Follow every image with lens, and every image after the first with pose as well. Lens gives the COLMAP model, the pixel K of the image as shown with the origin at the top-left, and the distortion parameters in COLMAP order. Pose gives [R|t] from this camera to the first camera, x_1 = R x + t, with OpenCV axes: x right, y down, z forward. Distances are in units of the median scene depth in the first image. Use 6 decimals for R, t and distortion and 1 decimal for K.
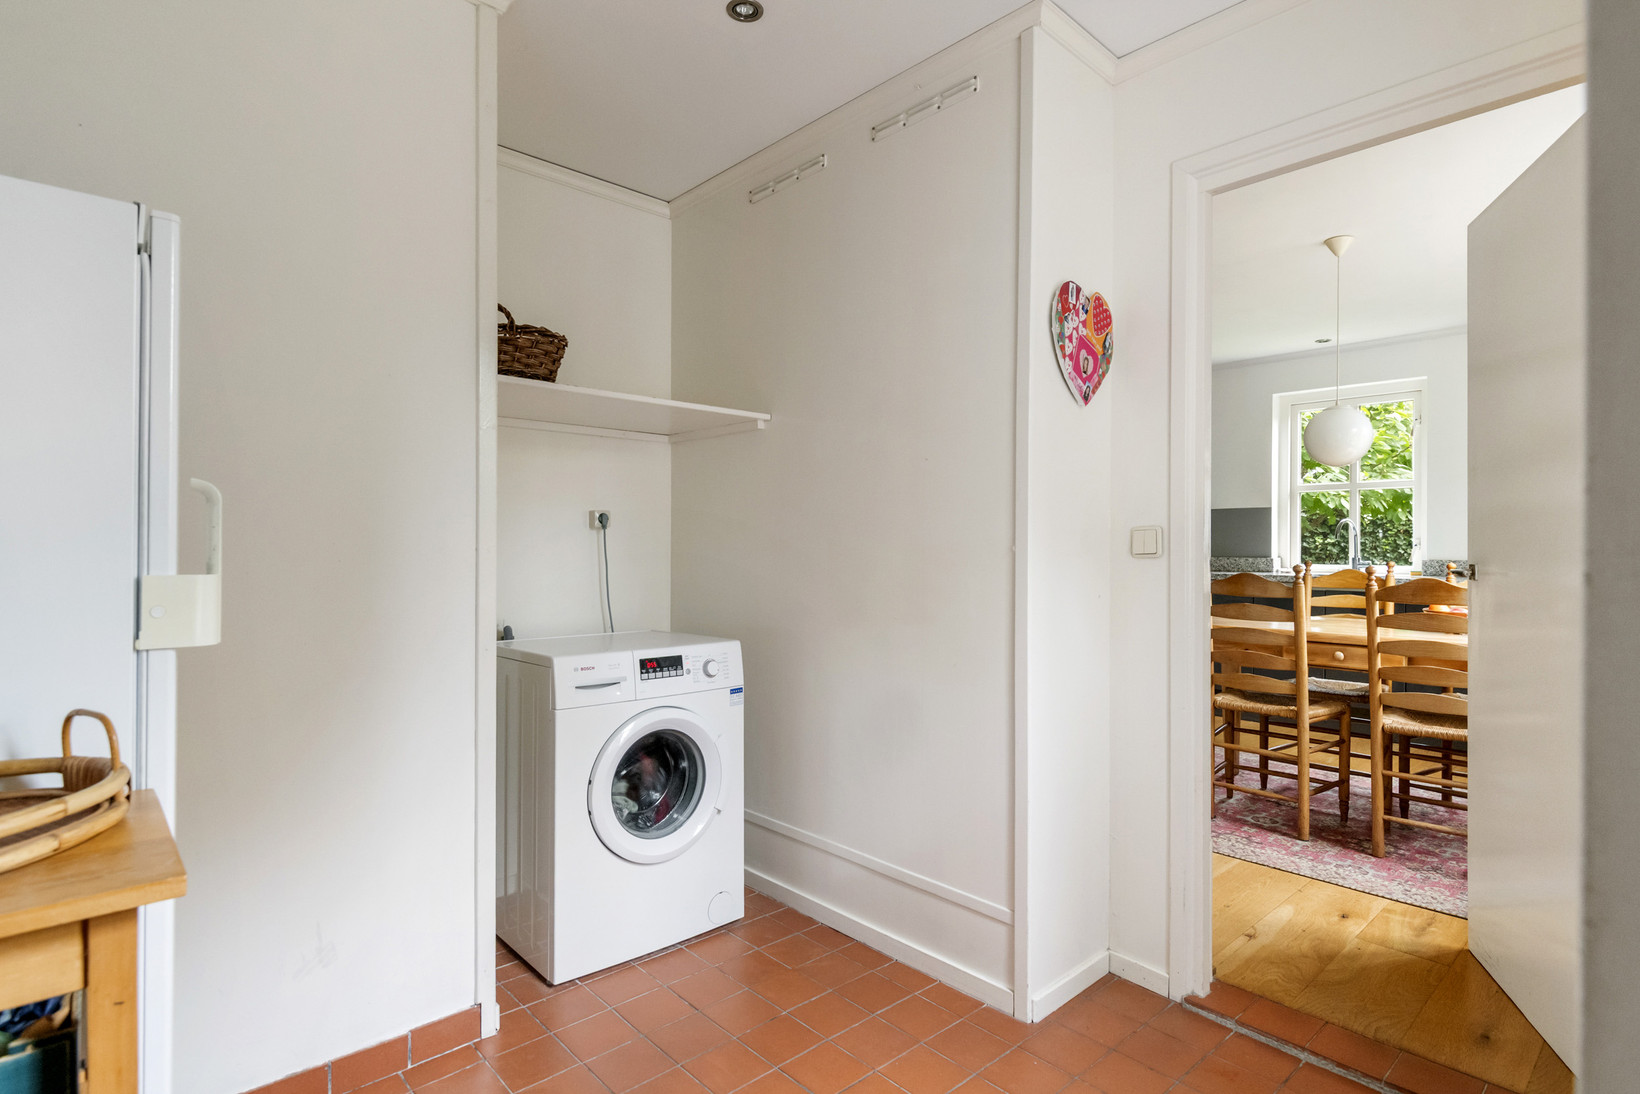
lens RADIAL K [[819.2, 0, 829.6], [0, 819.2, 532.9], [0, 0, 1]] dist [0.033403, -0.026493]
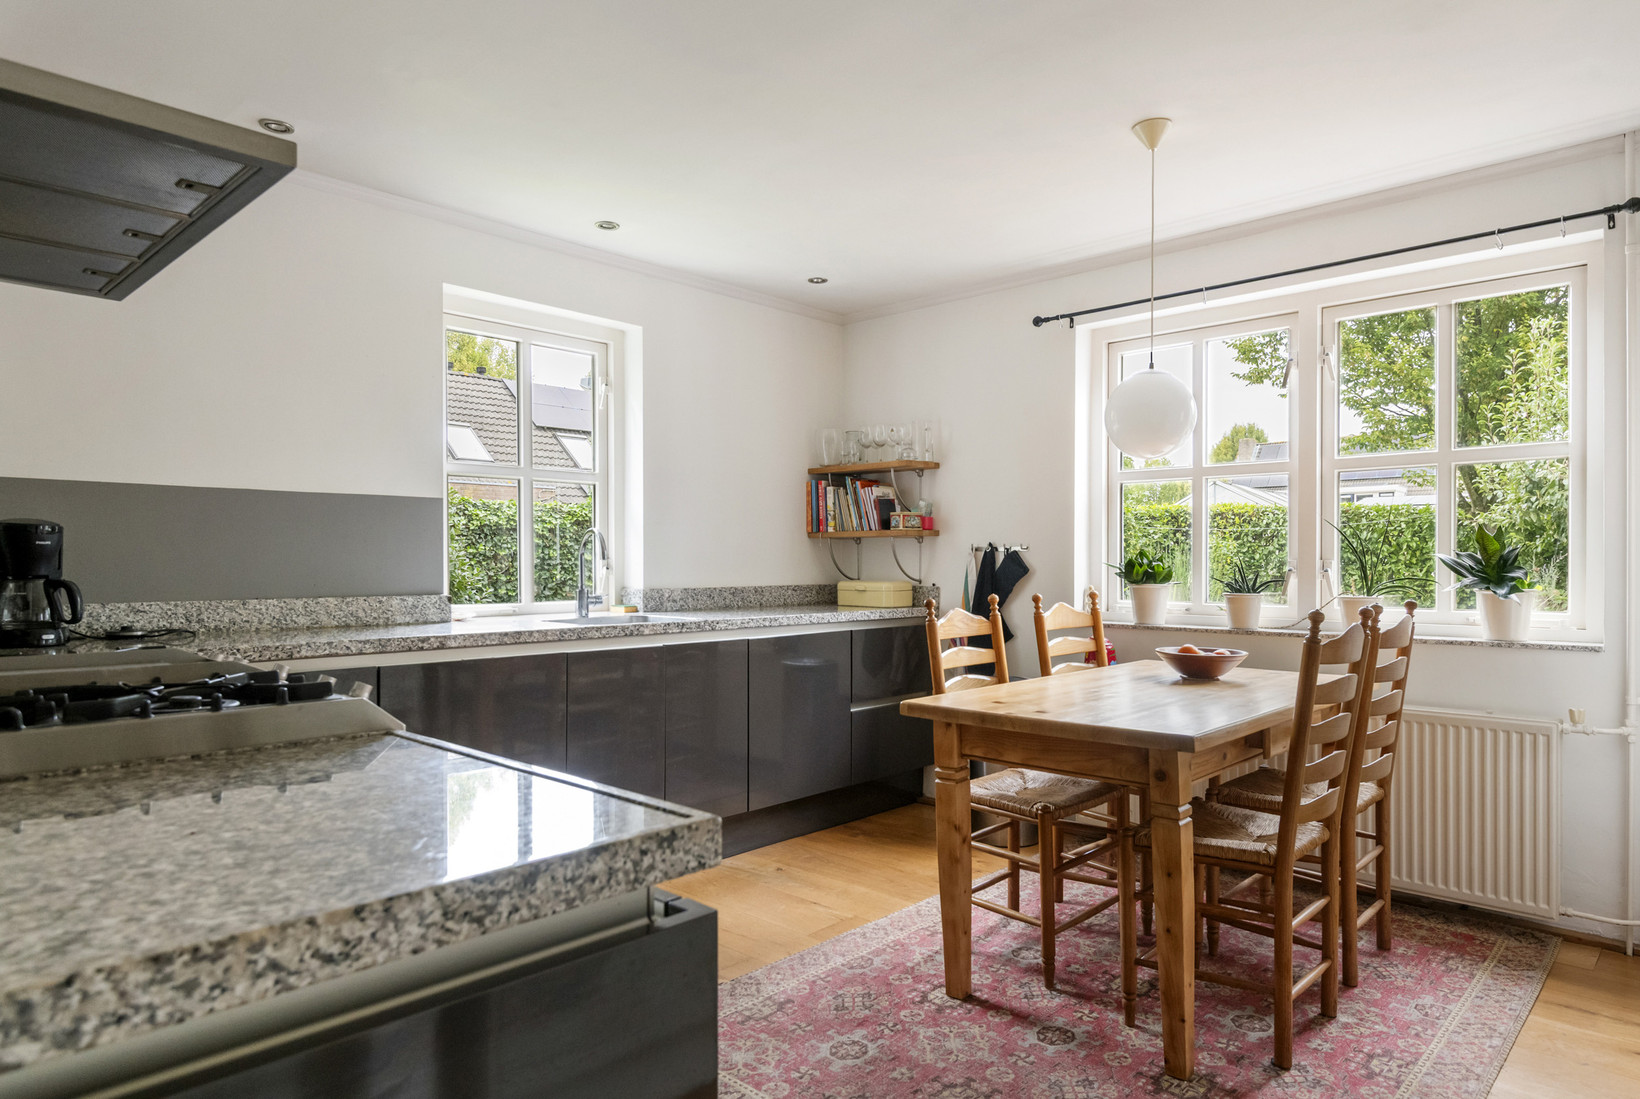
lens RADIAL K [[1009.6, 0, 820.0], [0, 1009.6, 549.5], [0, 0, 1]] dist [0.001079, -0.000035]
pose [[-0.054862, 0.002140, 0.998492, -0.120467], [-0.009148, 0.999955, -0.002646, 0.000607], [-0.998452, -0.009280, -0.054840, 0.800839]]
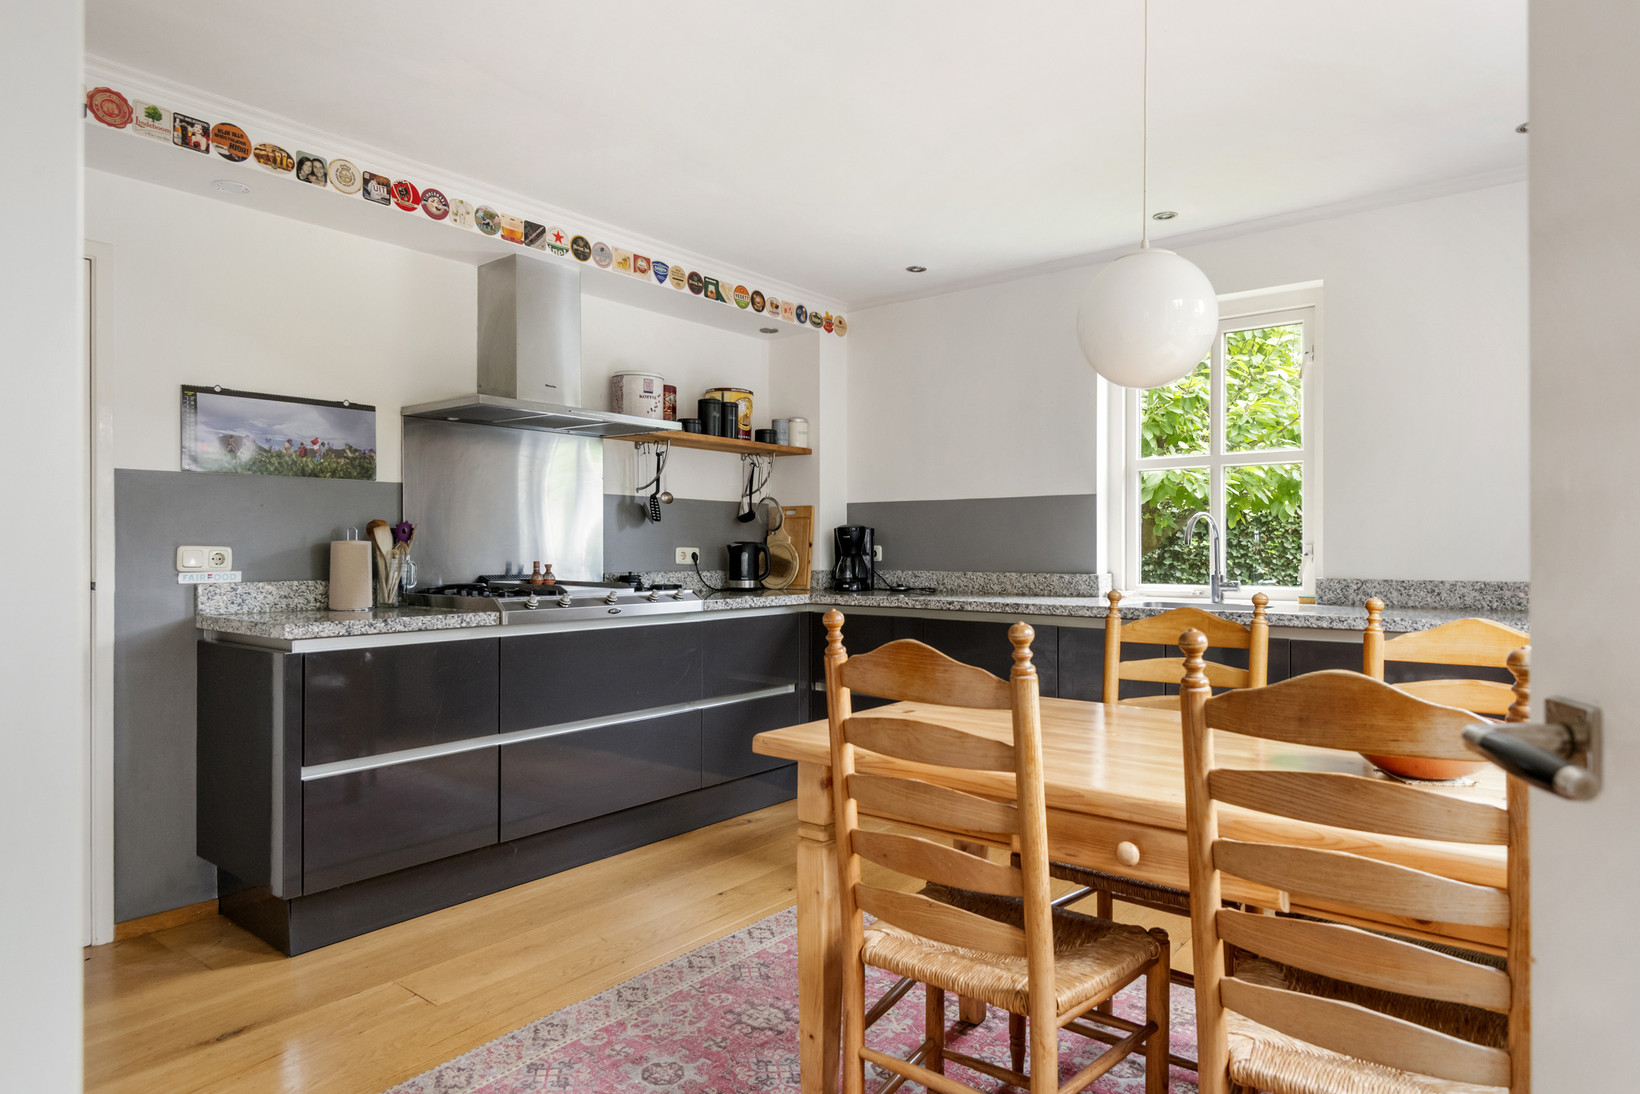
lens RADIAL K [[948.0, 0, 820.0], [0, 948.0, 547.0], [0, 0, 1]] dist [0.003260, -0.020206]
pose [[0.989866, -0.008851, 0.141726, 0.225483], [0.007193, 0.999900, 0.012204, -0.001302], [-0.141820, -0.011061, 0.989831, 0.318460]]
